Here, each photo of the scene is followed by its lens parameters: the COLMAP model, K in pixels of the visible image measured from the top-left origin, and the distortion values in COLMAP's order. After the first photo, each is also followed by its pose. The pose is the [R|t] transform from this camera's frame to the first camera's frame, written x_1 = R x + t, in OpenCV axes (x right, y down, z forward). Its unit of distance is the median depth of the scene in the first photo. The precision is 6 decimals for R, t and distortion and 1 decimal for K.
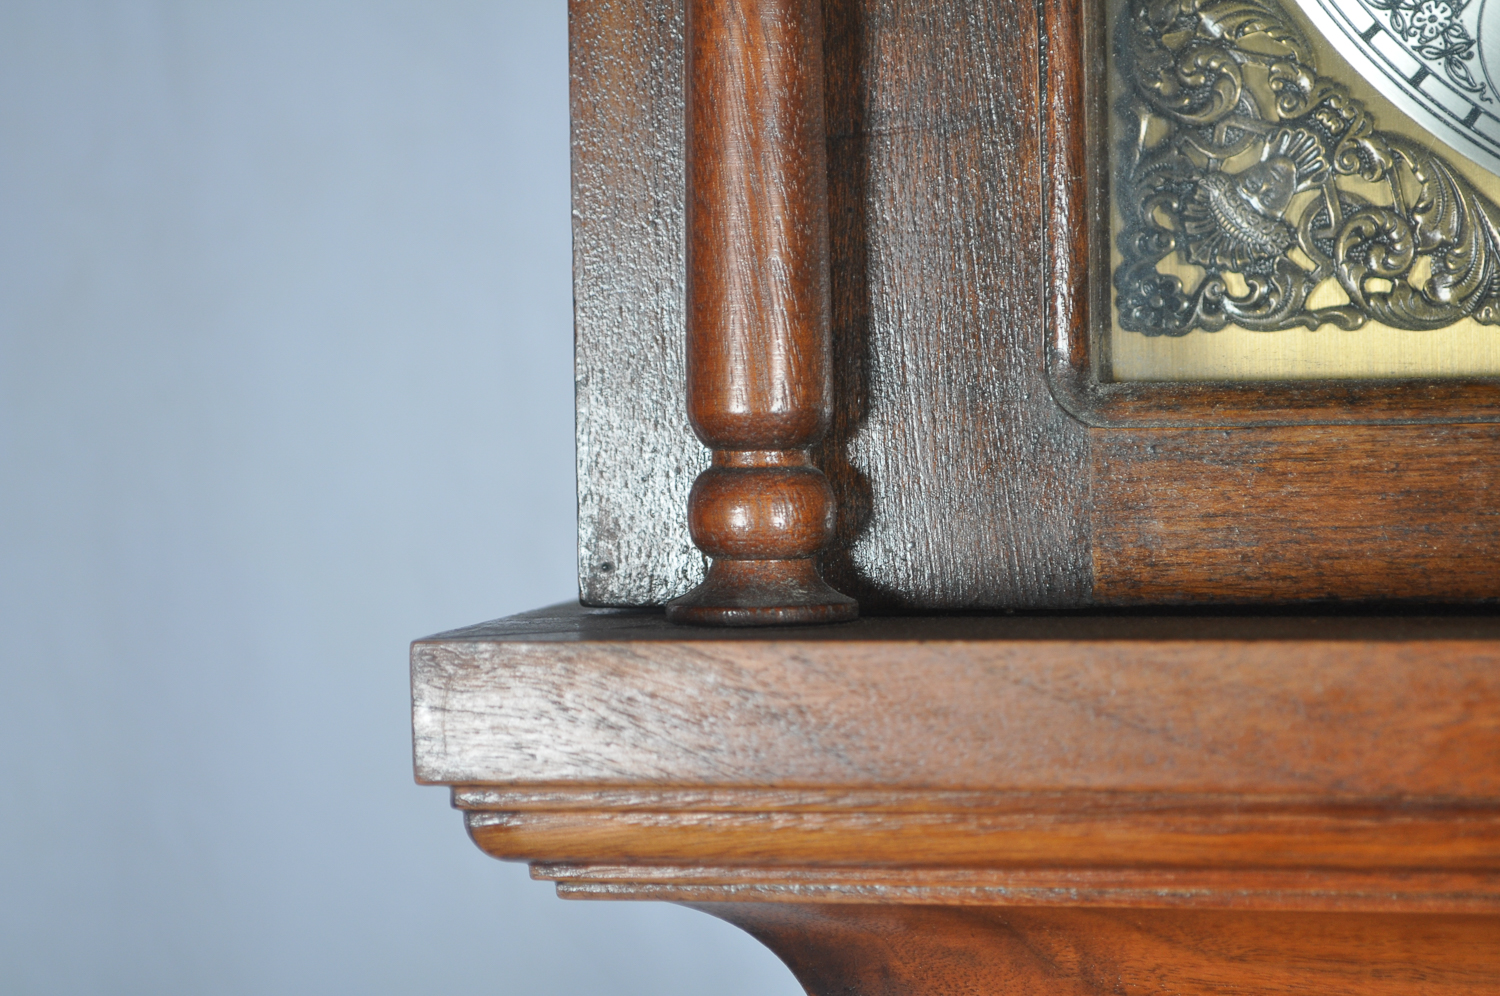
lens RADIAL K [[3435.9, 0, 750.0], [0, 3435.9, 498.0], [0, 0, 1]] dist [-0.017387, 0.175606]
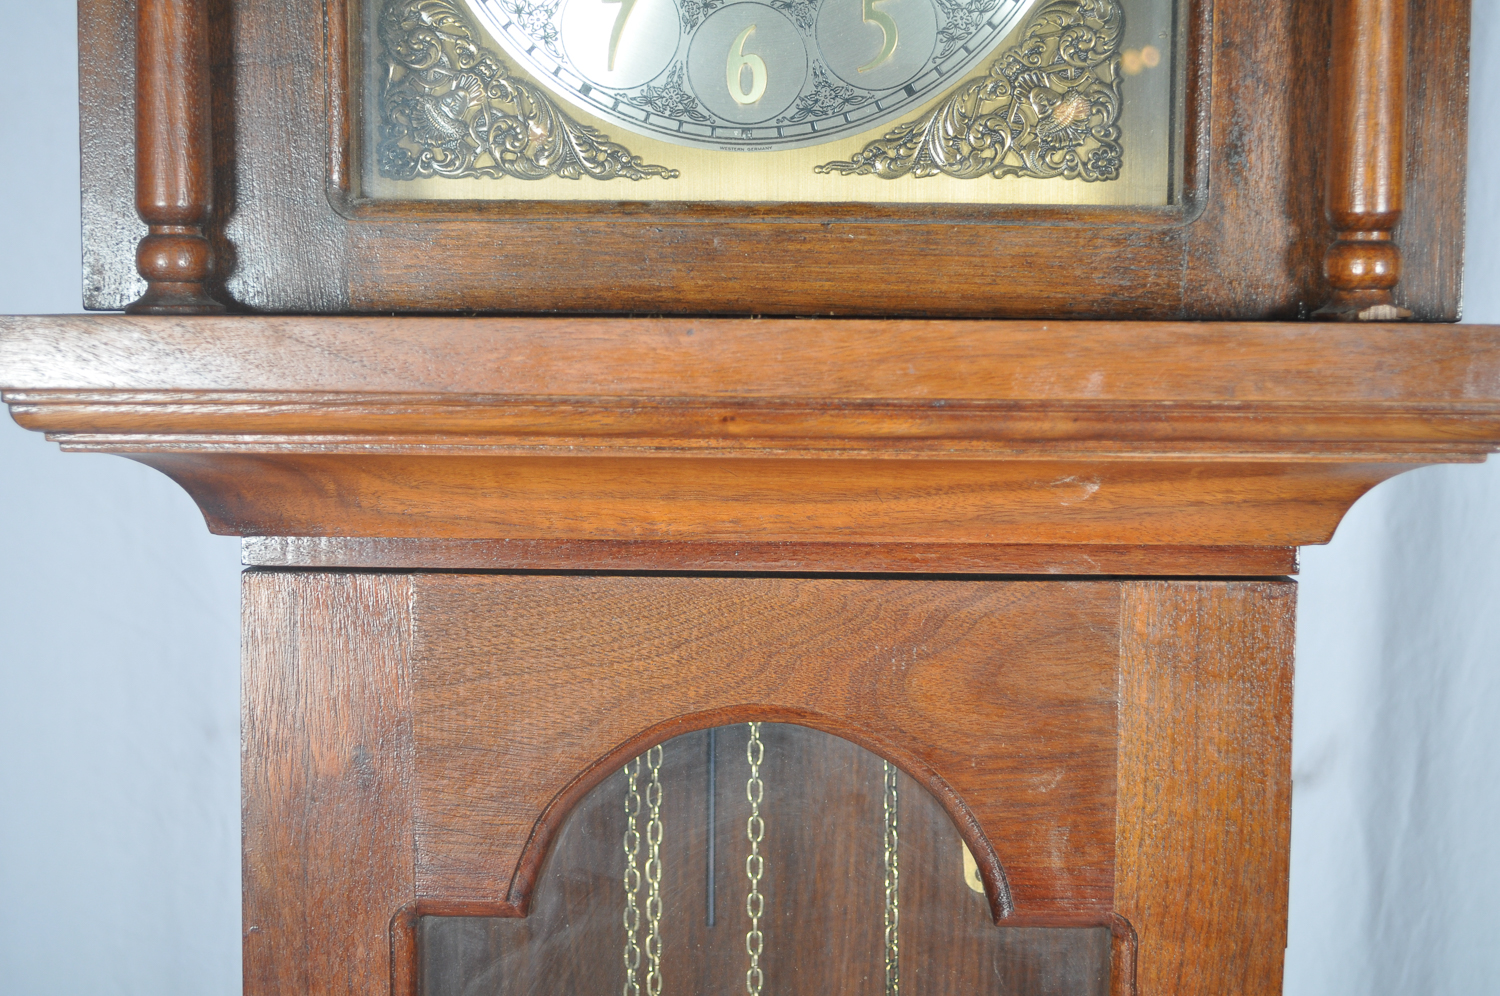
lens RADIAL K [[2193.9, 0, 750.0], [0, 2193.9, 498.0], [0, 0, 1]] dist [-0.027226, 0.005291]
pose [[0.983816, 0.007167, 0.179038, 0.102764], [-0.017826, 0.998158, 0.057998, 0.061511], [-0.178293, -0.060251, 0.982131, -0.278262]]
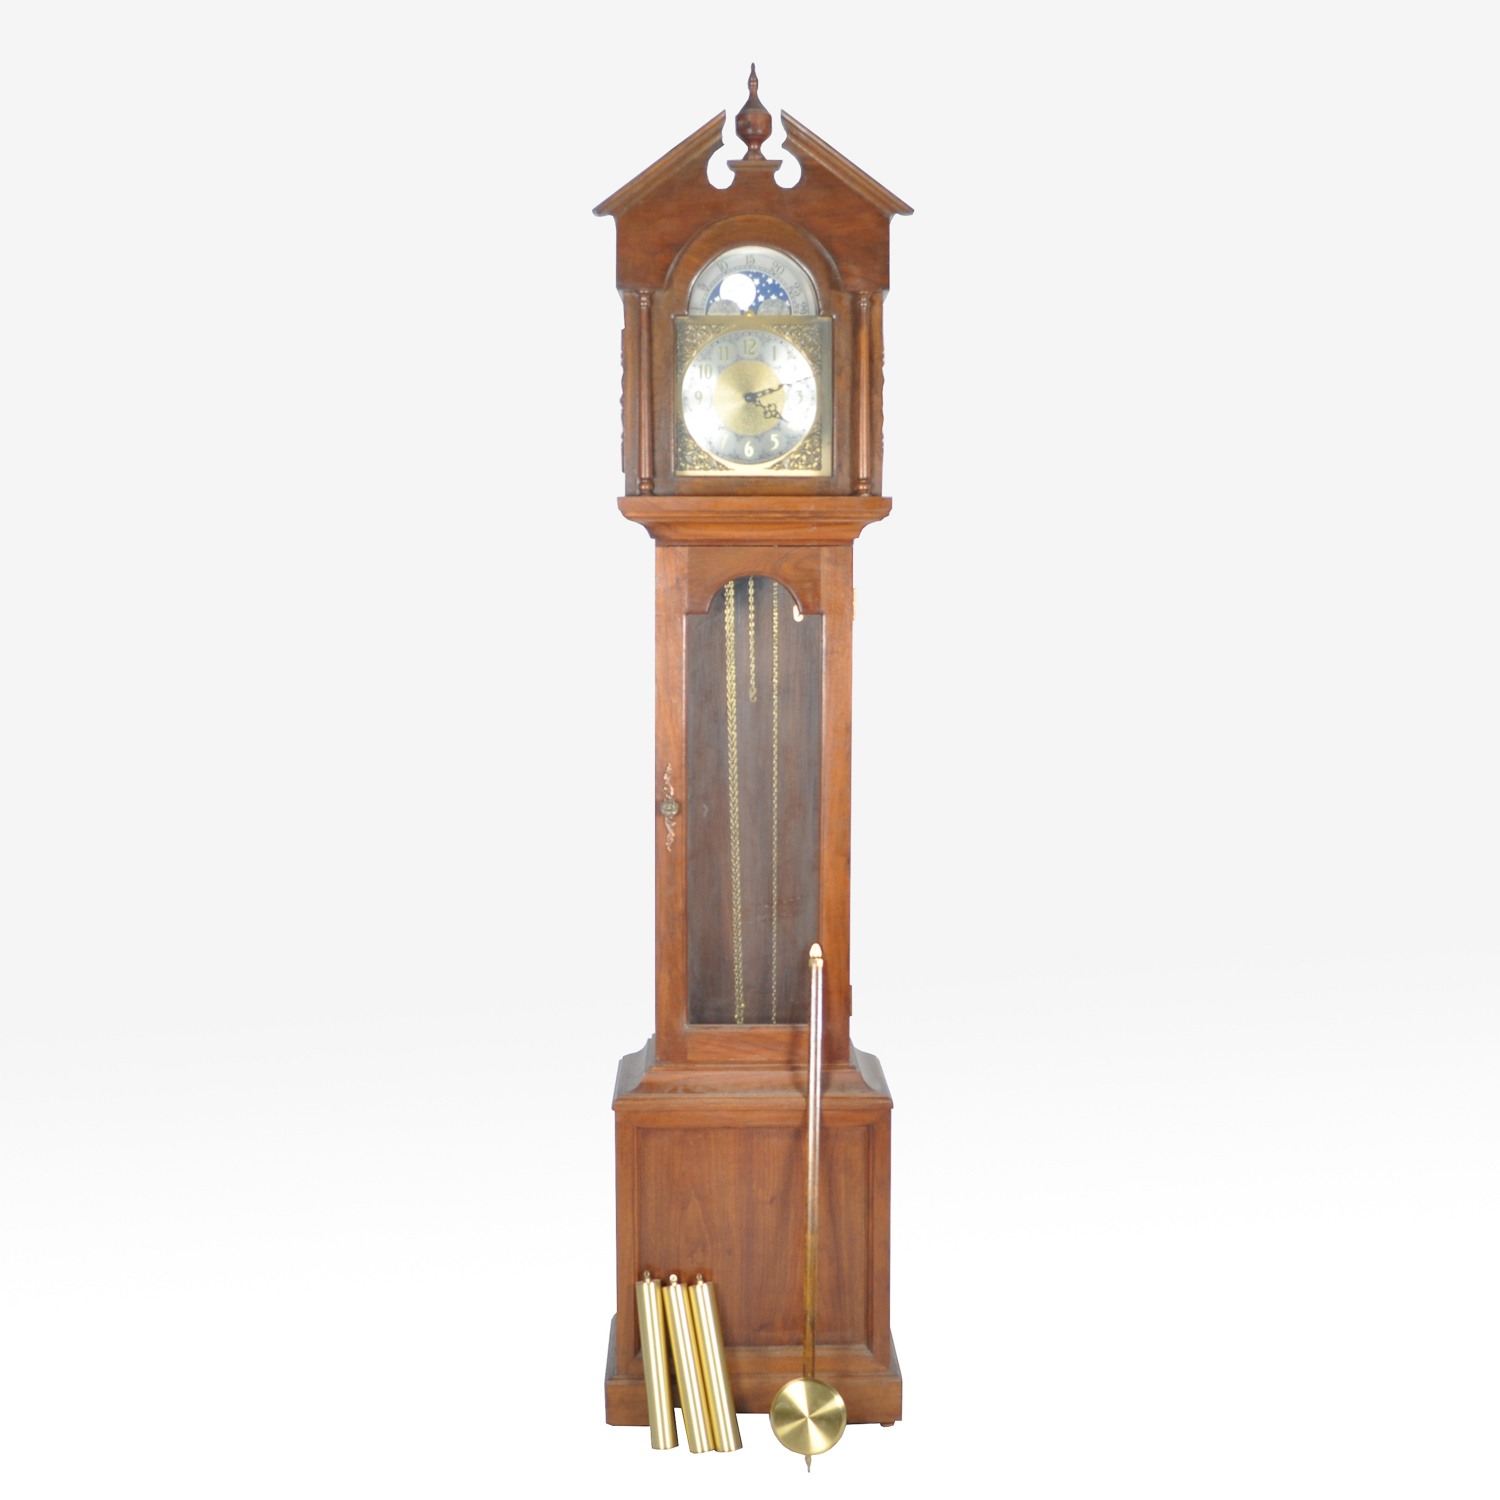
lens RADIAL K [[1868.7, 0, 750.0], [0, 1868.7, 750.0], [0, 0, 1]] dist [0.012720, 0.017628]
pose [[0.975211, -0.008728, 0.221103, -0.949698], [-0.009340, 0.996707, 0.080543, 0.342005], [-0.221078, -0.080611, 0.971919, -4.666458]]
